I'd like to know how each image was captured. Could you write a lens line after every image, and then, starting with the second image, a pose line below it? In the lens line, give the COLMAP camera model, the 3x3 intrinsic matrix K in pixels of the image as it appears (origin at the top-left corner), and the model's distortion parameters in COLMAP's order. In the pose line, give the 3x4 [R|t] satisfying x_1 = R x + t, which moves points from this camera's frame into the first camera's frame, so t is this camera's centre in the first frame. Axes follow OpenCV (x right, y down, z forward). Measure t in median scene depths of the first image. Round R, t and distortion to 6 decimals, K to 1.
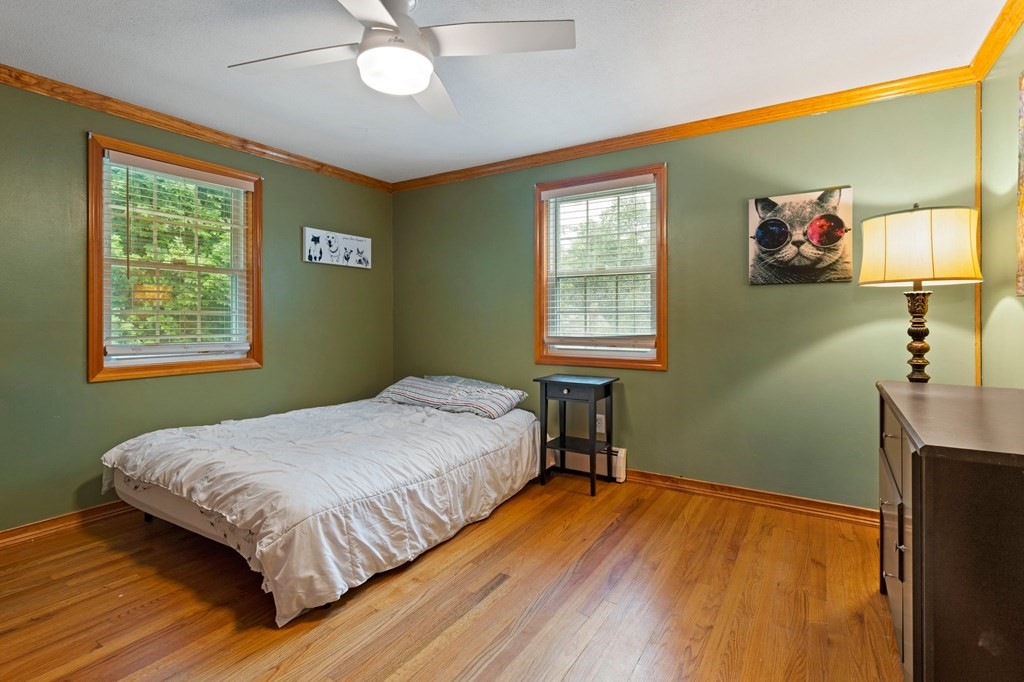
lens RADIAL K [[495.2, 0, 505.8], [0, 495.2, 311.7], [0, 0, 1]] dist [0.002787, 0.000292]
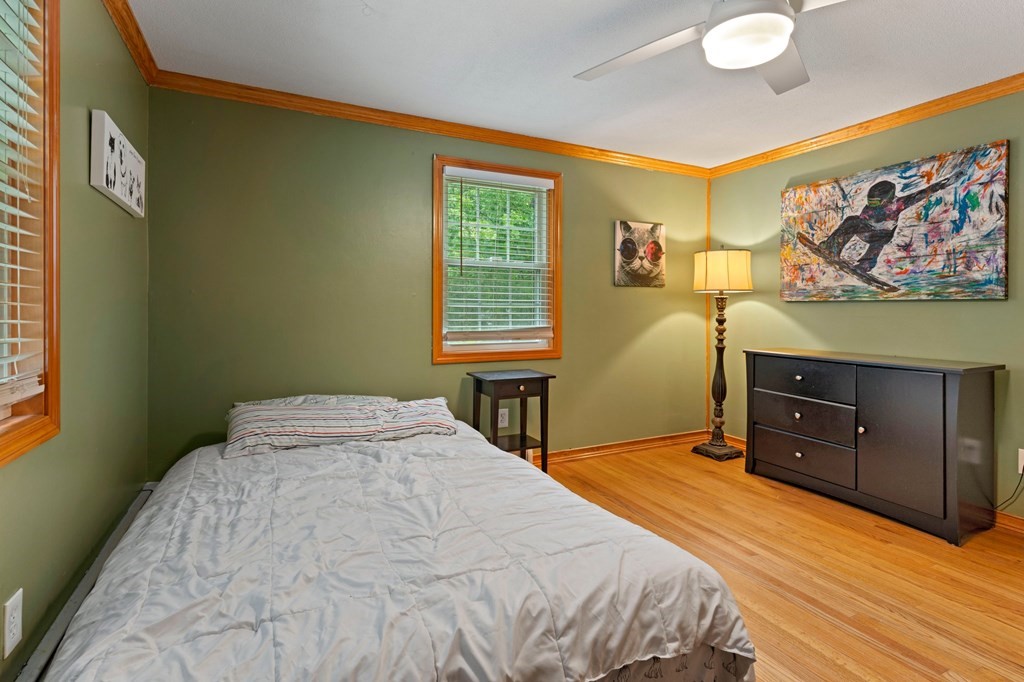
lens RADIAL K [[495.2, 0, 505.8], [0, 495.2, 311.7], [0, 0, 1]] dist [0.002787, 0.000292]
pose [[0.520942, -0.000861, 0.853592, -0.827134], [-0.013528, 0.999866, 0.009265, 0.005354], [-0.853485, -0.016373, 0.520860, 0.614273]]
